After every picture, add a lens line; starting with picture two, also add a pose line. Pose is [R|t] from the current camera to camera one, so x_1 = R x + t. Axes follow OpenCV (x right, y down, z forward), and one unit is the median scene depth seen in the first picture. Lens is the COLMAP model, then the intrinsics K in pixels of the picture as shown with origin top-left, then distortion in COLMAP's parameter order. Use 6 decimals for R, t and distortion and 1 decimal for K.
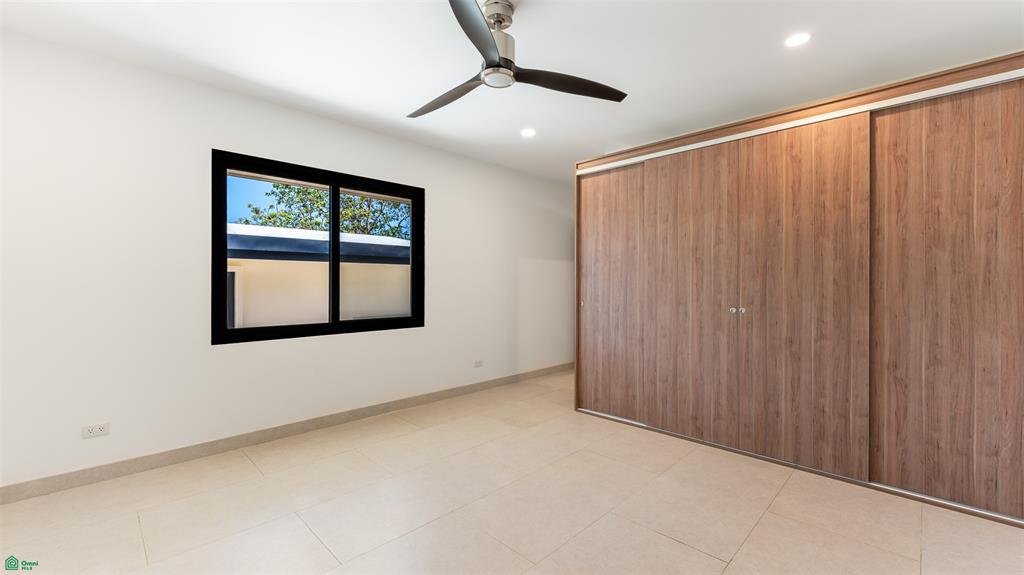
lens RADIAL K [[434.9, 0, 516.8], [0, 434.9, 283.1], [0, 0, 1]] dist [-0.002362, -0.000461]
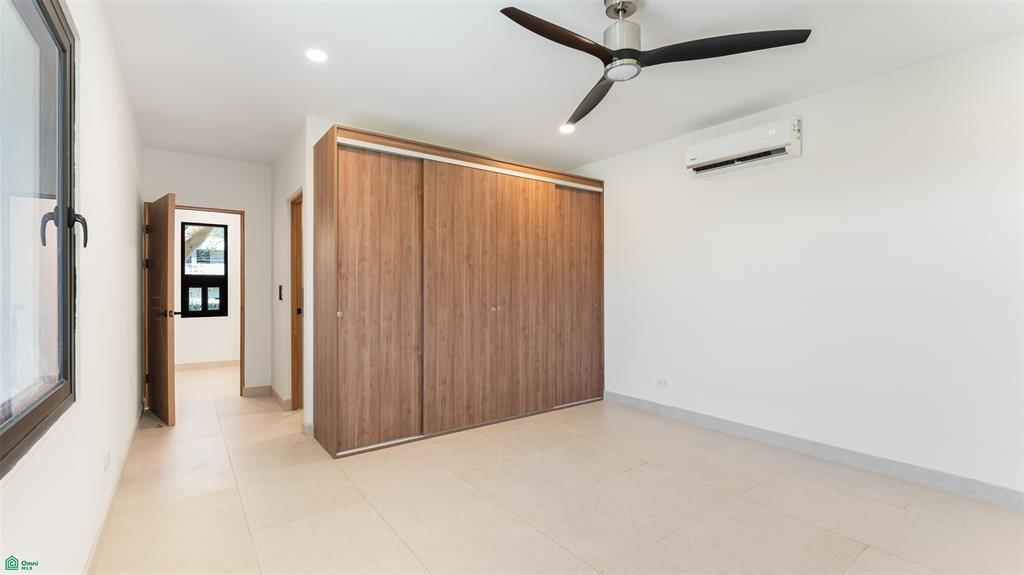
lens RADIAL K [[434.9, 0, 515.9], [0, 434.9, 288.1], [0, 0, 1]] dist [-0.002362, -0.000461]
pose [[0.146419, -0.002174, 0.989220, -0.706547], [-0.002850, 0.999993, 0.002619, -0.001003], [-0.989219, -0.003203, 0.146412, 0.746414]]
